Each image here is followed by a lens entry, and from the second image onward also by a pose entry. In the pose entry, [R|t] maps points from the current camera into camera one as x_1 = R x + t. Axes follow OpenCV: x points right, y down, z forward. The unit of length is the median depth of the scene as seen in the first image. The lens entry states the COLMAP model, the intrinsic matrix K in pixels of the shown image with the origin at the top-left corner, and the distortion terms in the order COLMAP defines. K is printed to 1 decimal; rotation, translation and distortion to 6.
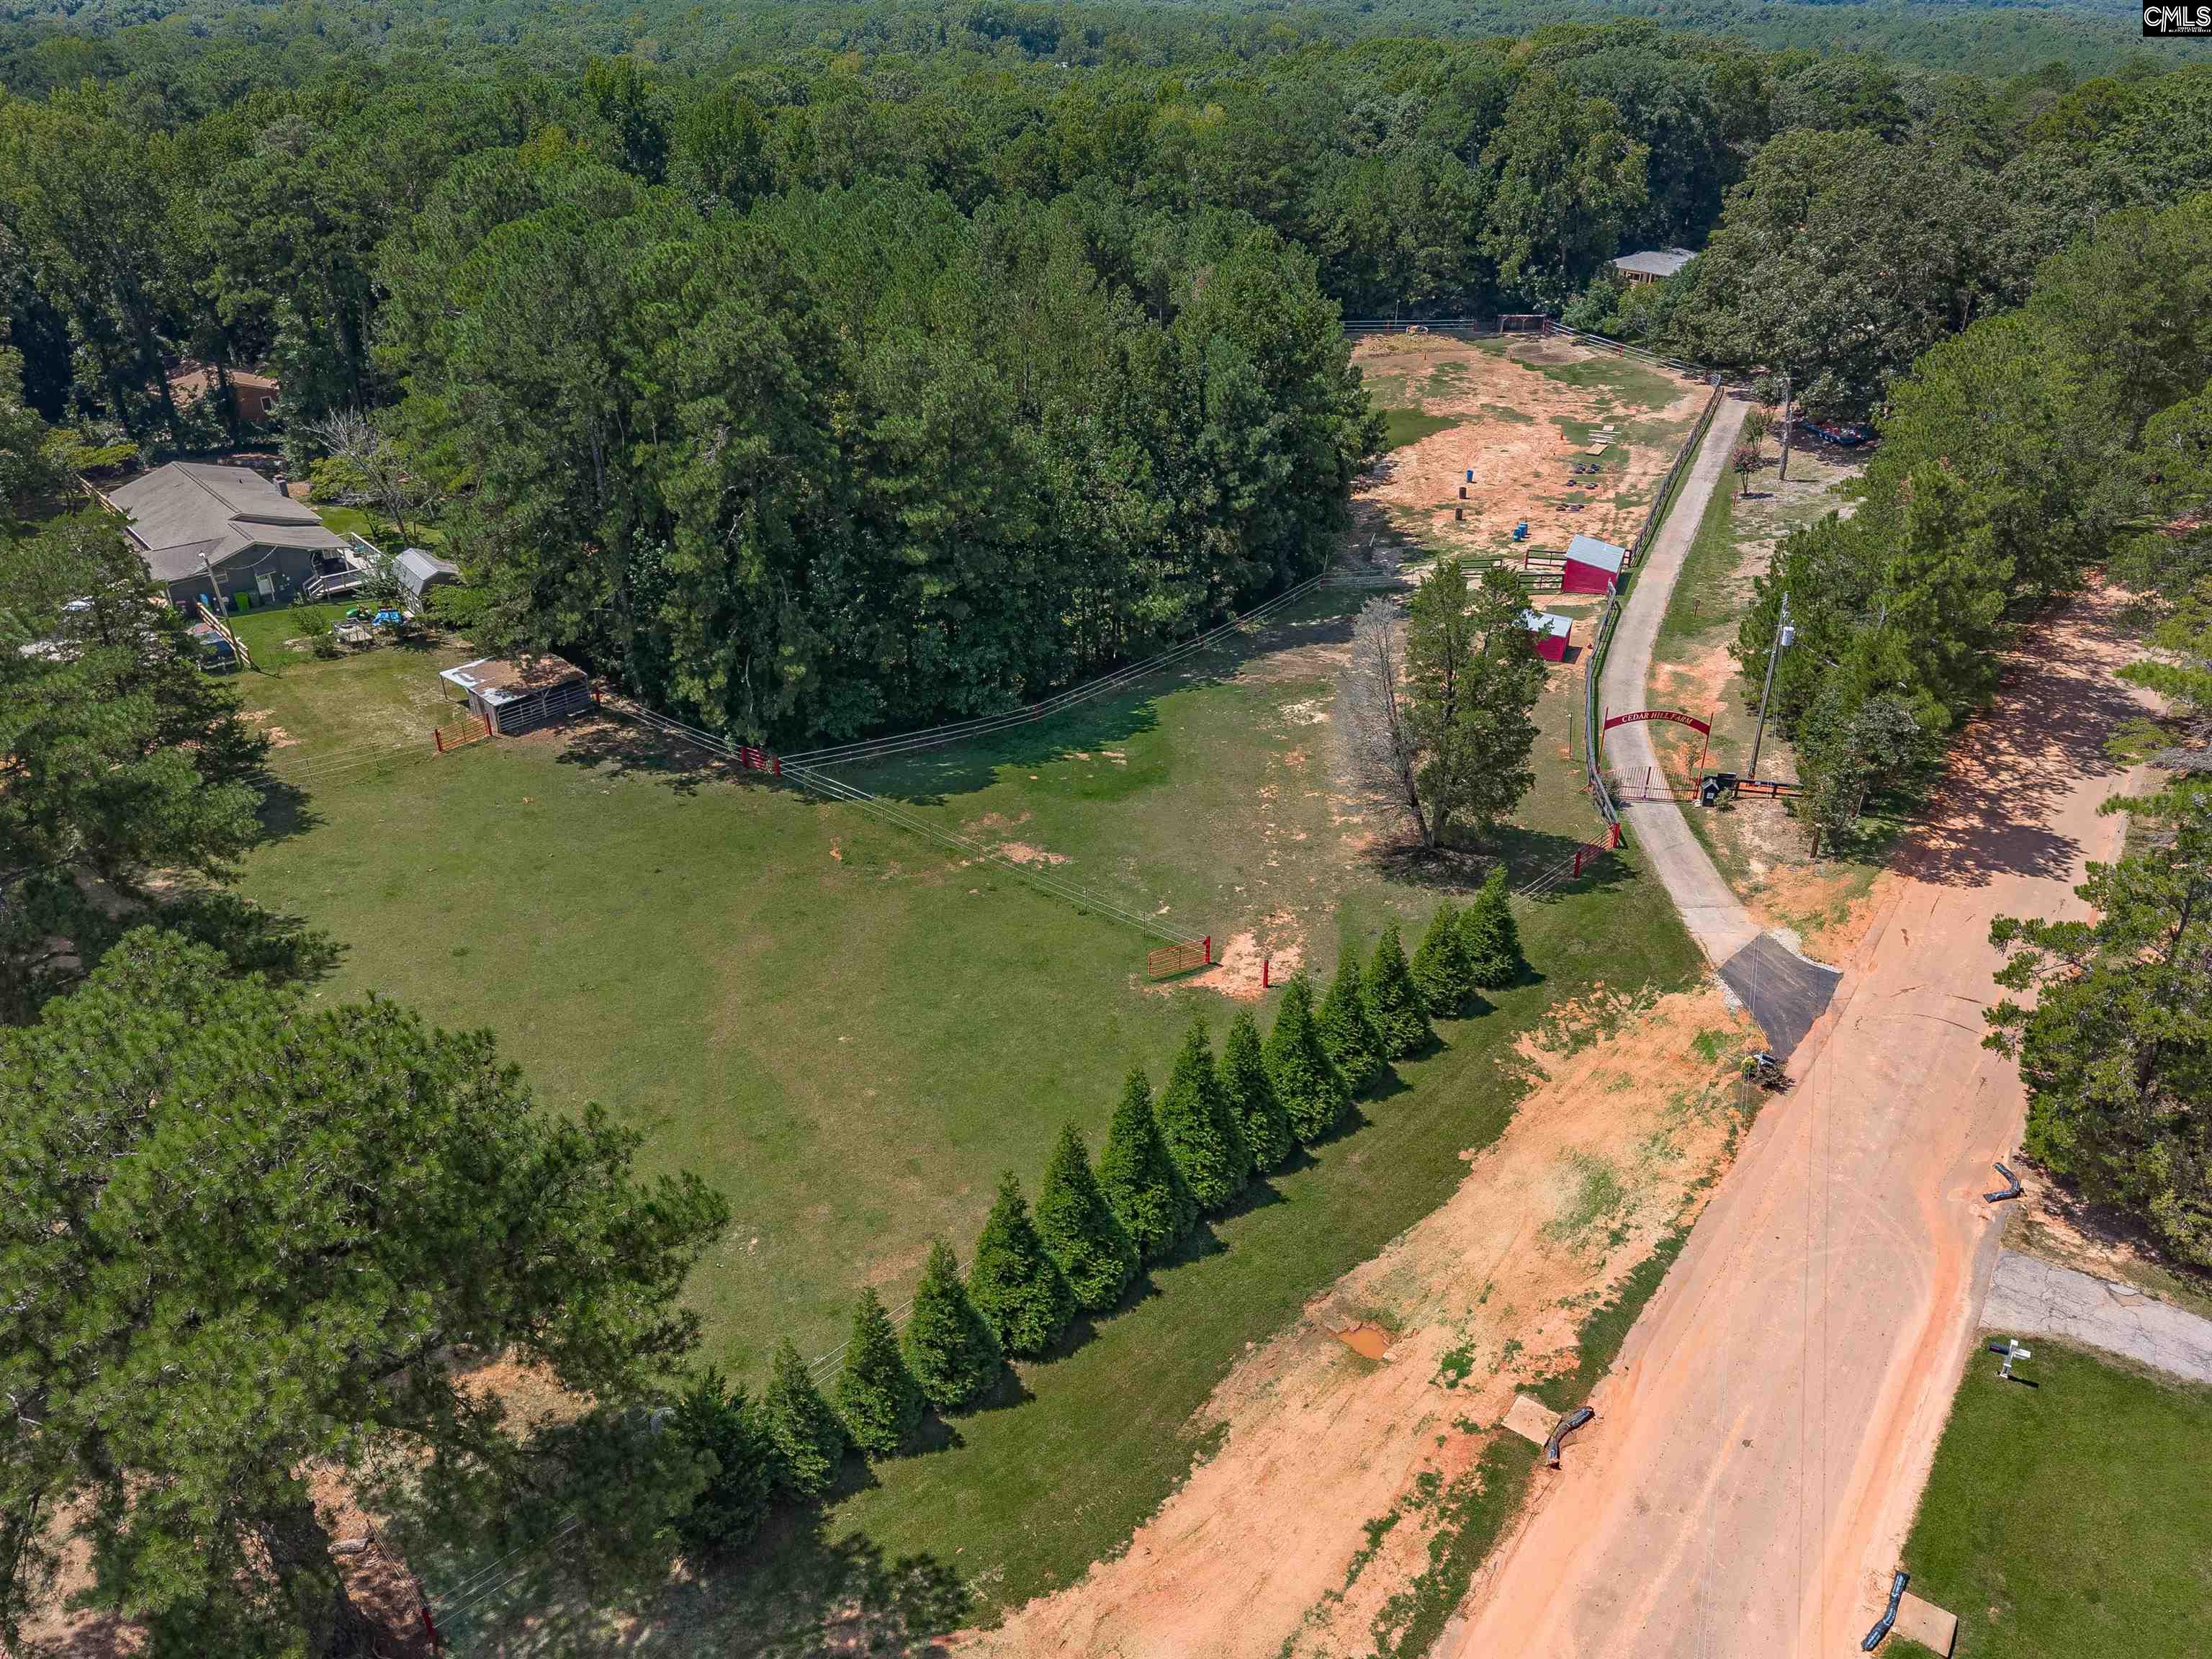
lens RADIAL K [[1558.3, 0, 1106.0], [0, 1558.3, 829.5], [0, 0, 1]] dist [-0.003071, -0.047075]
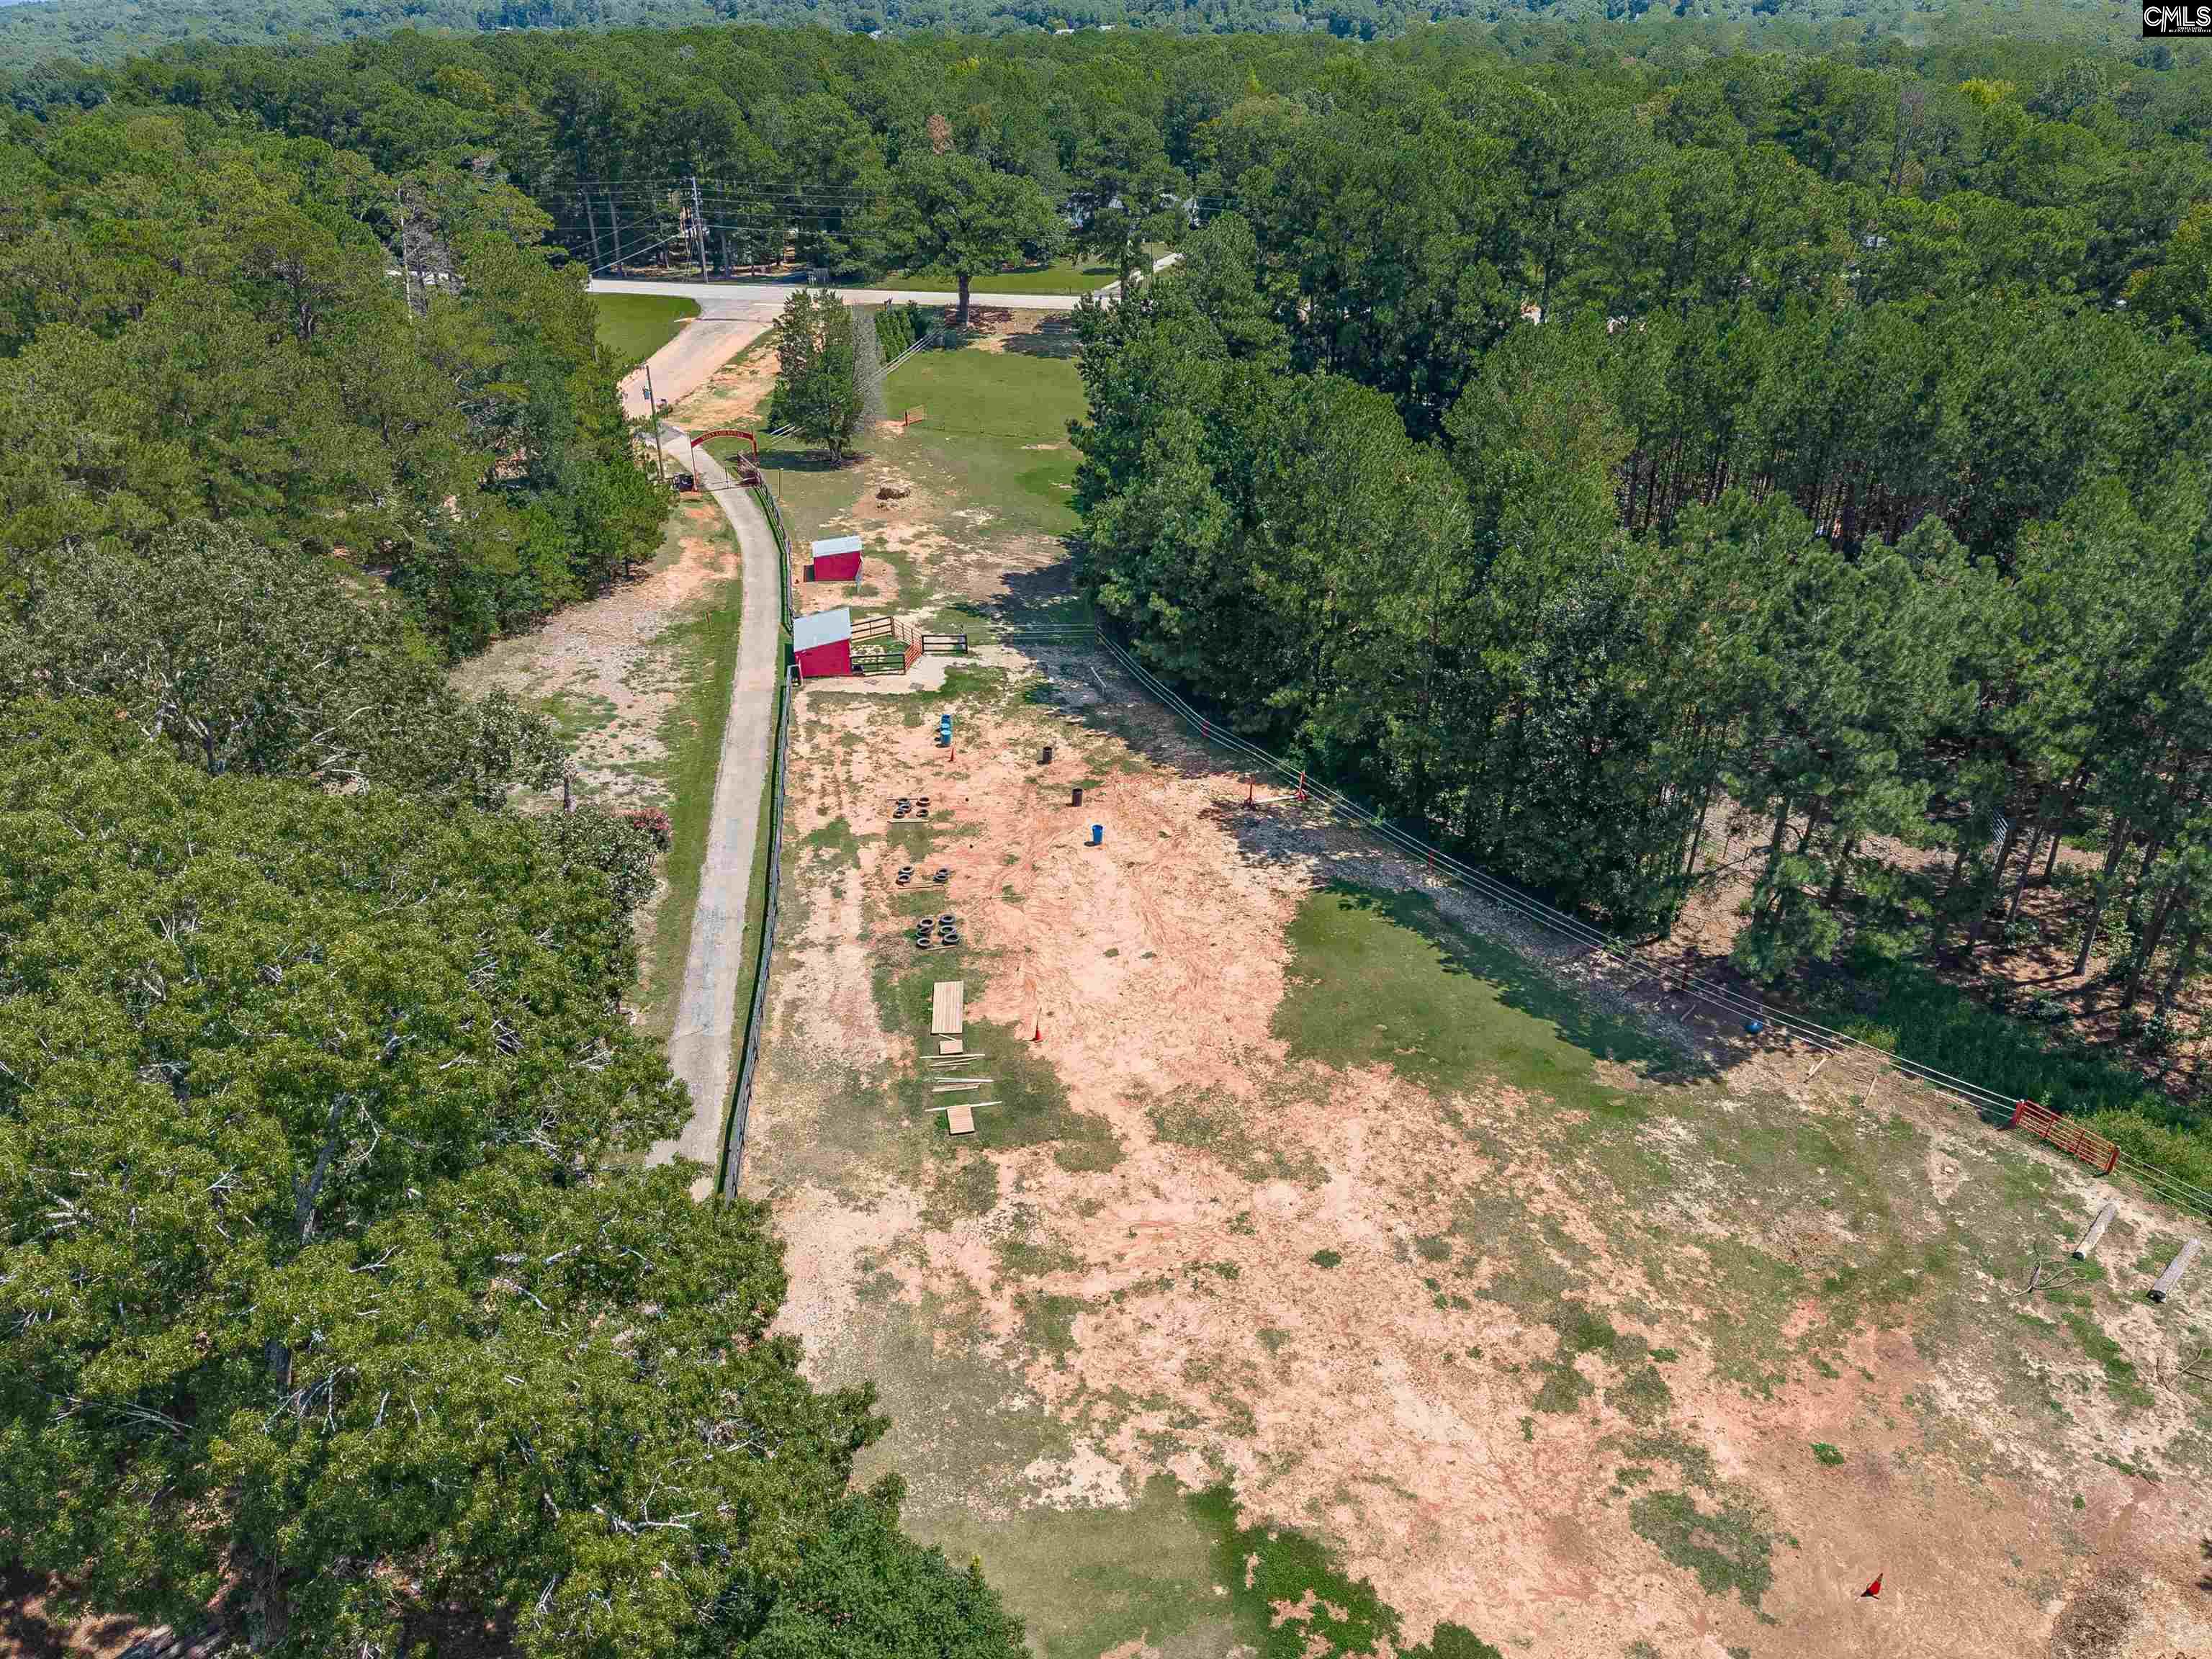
lens RADIAL K [[1531.5, 0, 1106.0], [0, 1531.5, 829.5], [0, 0, 1]] dist [0.002182, -0.054574]
pose [[-0.838984, 0.255931, -0.480213, 0.507815], [-0.275269, 0.561636, 0.780251, -0.680734], [0.469395, 0.786806, -0.400754, 1.224101]]
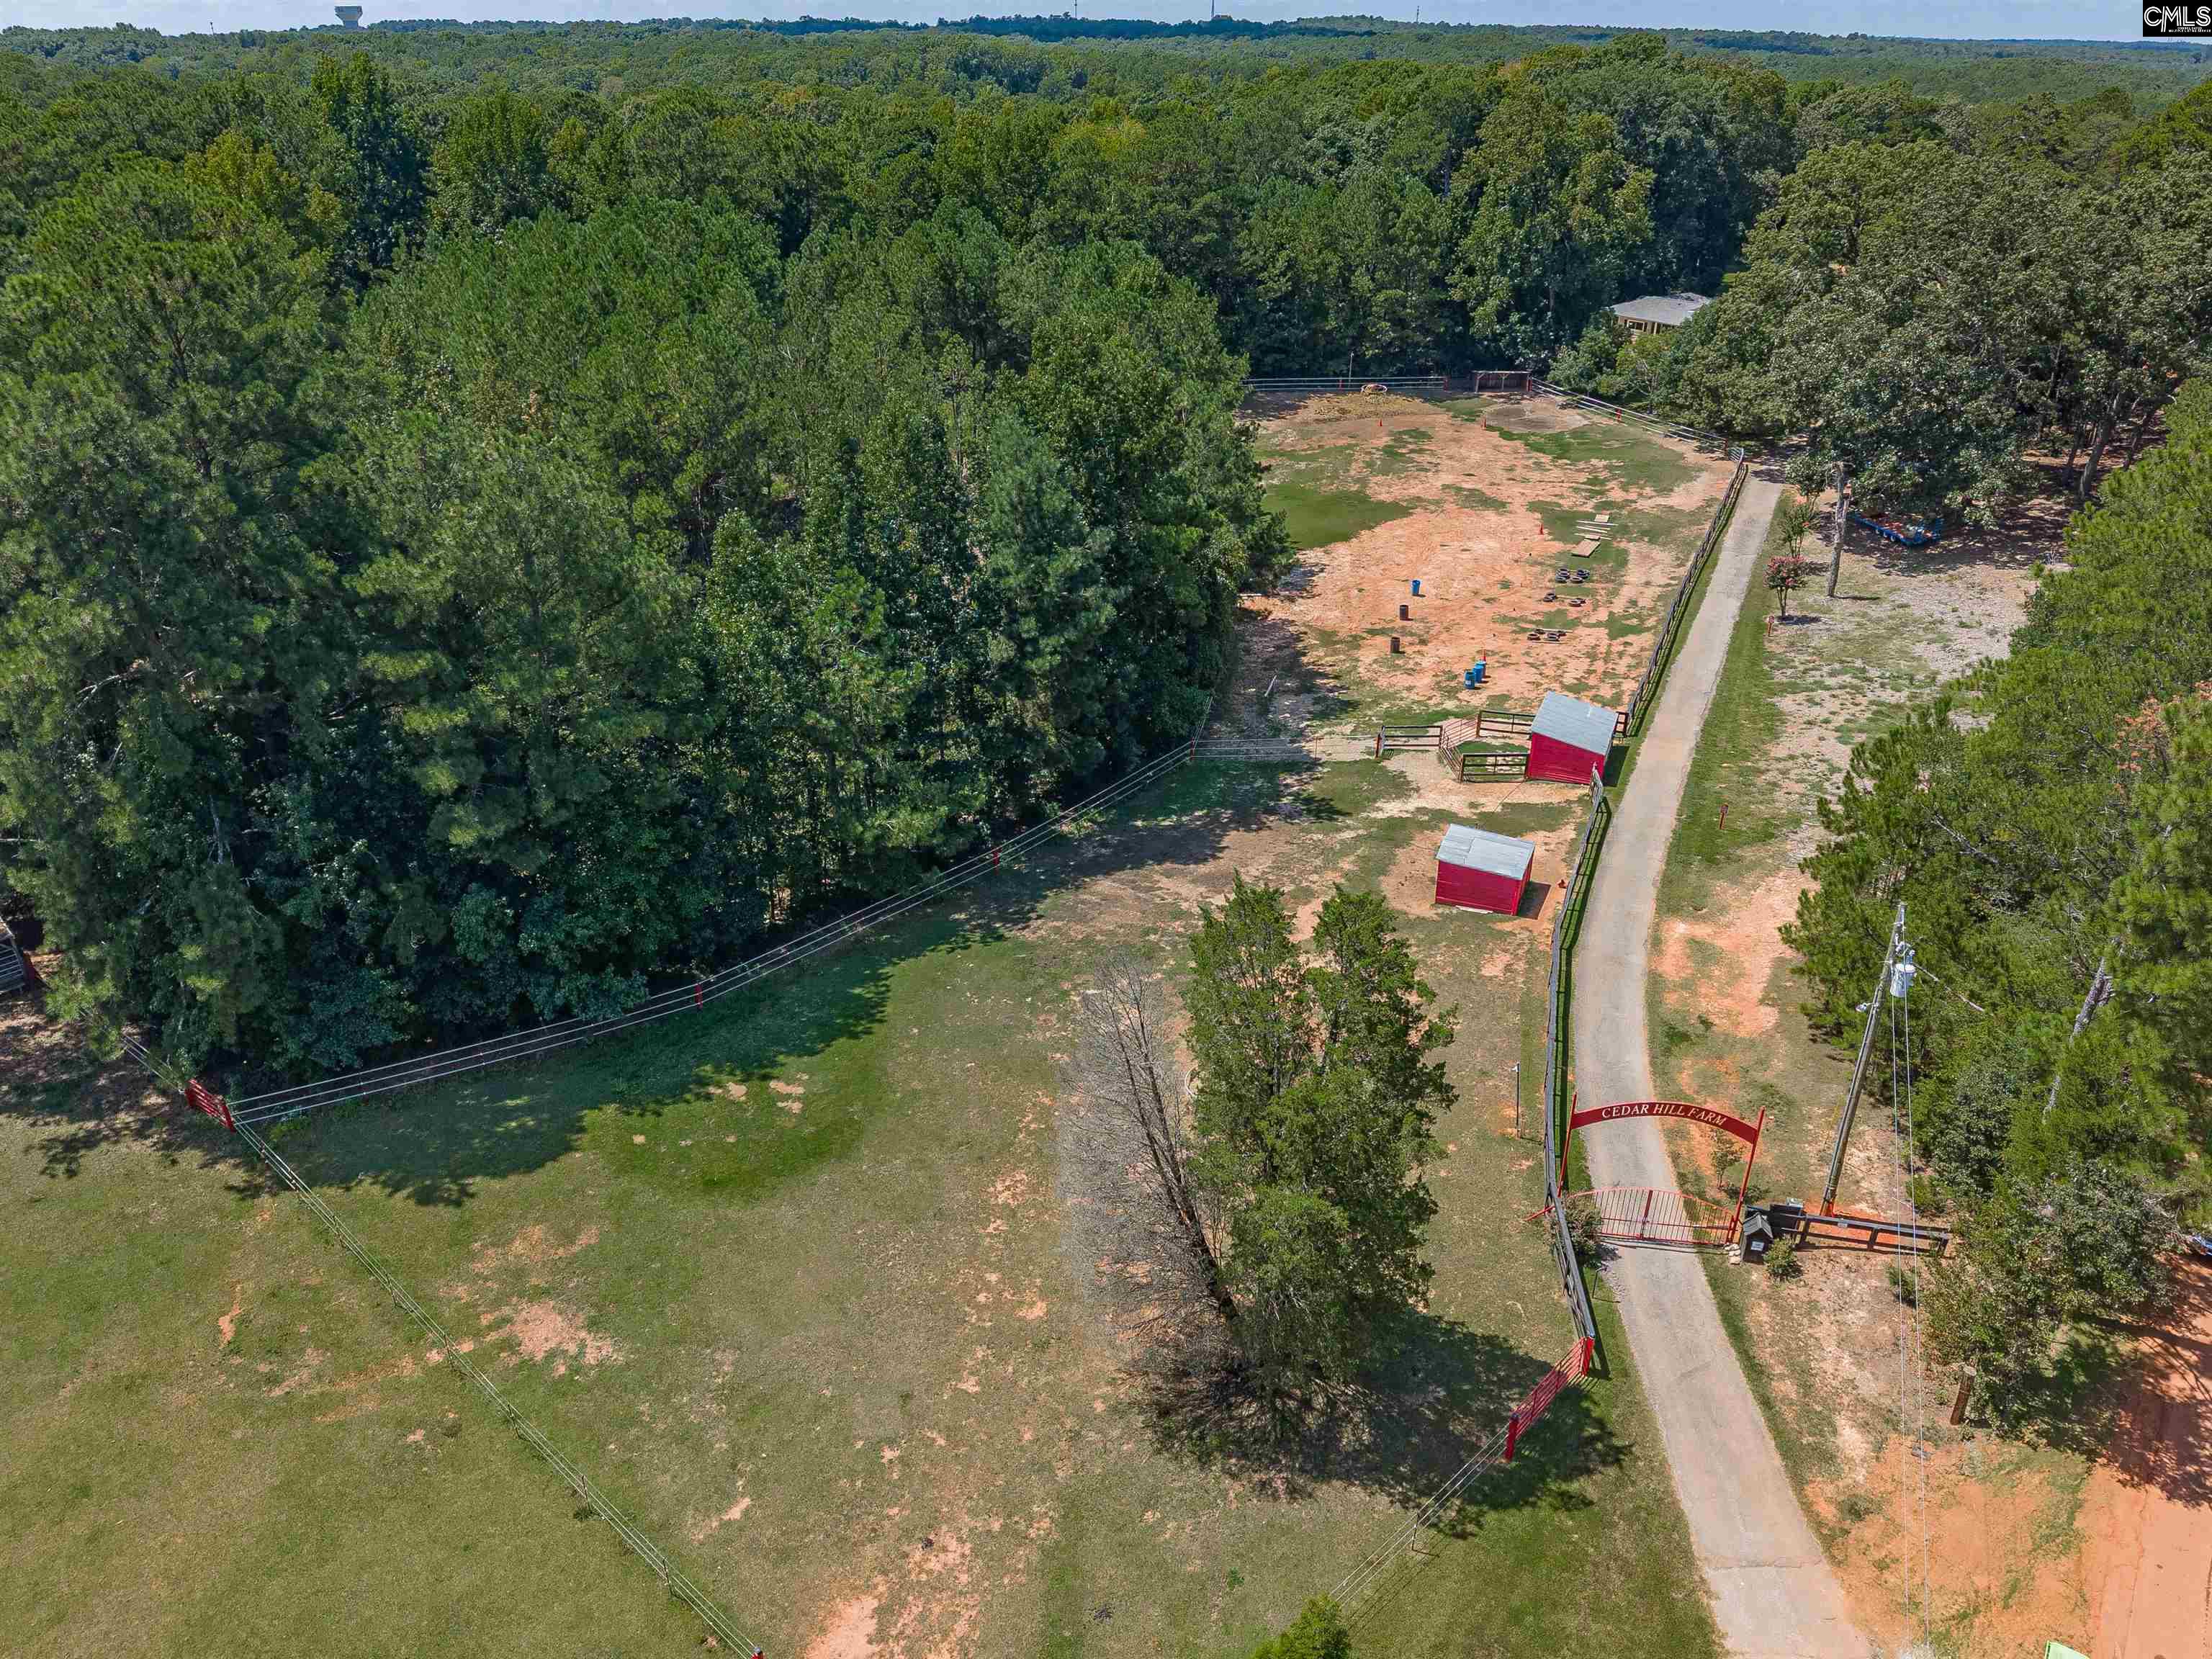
lens RADIAL K [[1531.5, 0, 1106.0], [0, 1531.5, 829.5], [0, 0, 1]] dist [0.002182, -0.054574]
pose [[0.999933, 0.006525, -0.009511, 0.089848], [-0.006733, 0.999736, -0.021971, -0.091019], [0.009365, 0.022033, 0.999713, 0.253578]]
